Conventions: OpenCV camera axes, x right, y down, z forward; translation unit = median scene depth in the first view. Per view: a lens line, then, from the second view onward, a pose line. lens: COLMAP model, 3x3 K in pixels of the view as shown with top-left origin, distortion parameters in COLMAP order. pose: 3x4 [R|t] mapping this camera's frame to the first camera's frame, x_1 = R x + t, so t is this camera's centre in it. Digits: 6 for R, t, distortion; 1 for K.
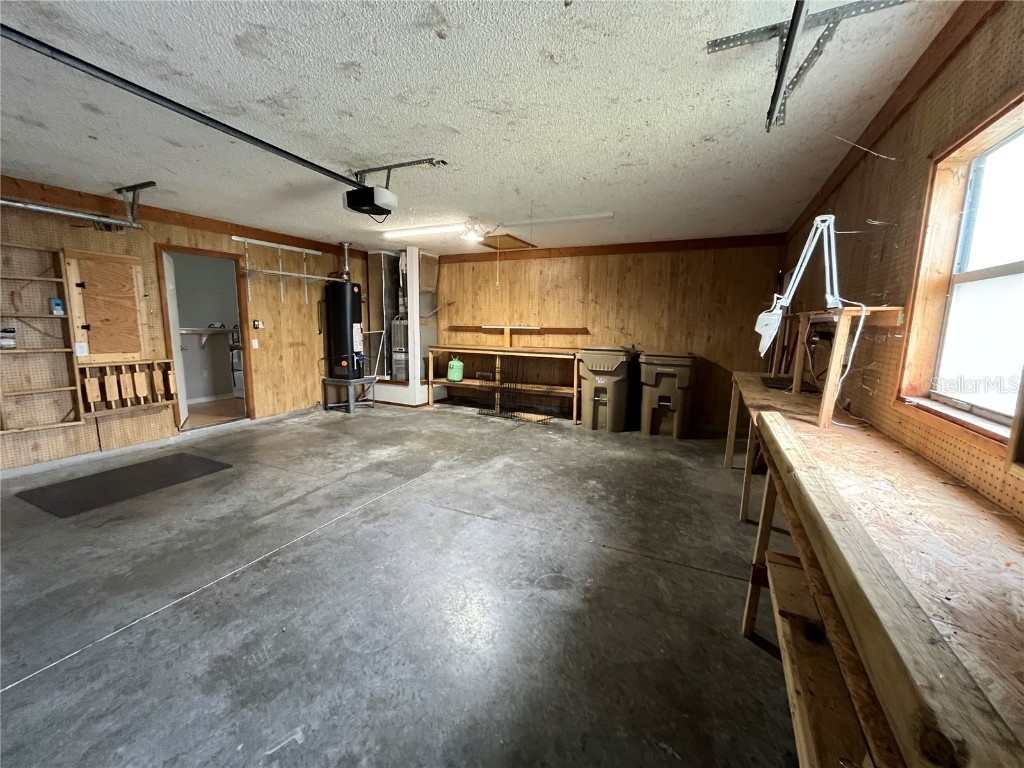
lens RADIAL K [[416.5, 0, 513.0], [0, 416.5, 383.9], [0, 0, 1]] dist [-0.002841, 0.000189]
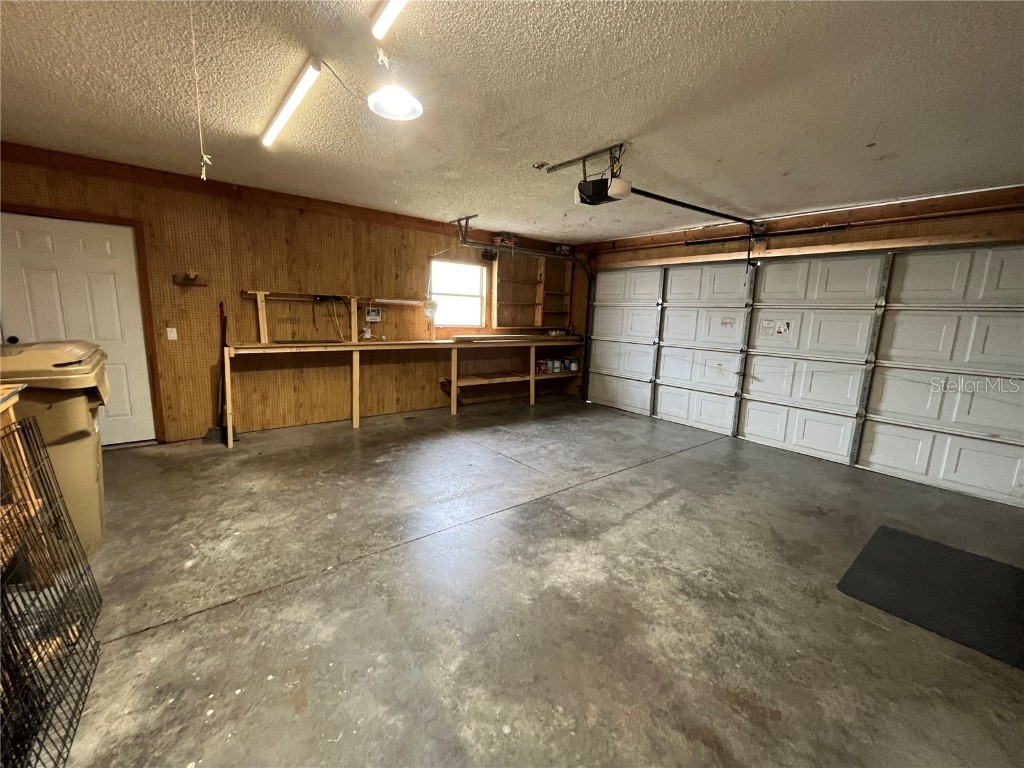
lens RADIAL K [[416.5, 0, 512.1], [0, 416.5, 385.1], [0, 0, 1]] dist [-0.002841, 0.000189]
pose [[-0.901904, -0.125472, 0.413311, -0.662451], [0.010952, 0.949929, 0.312275, -0.336548], [-0.431797, 0.286169, -0.855370, 2.216093]]
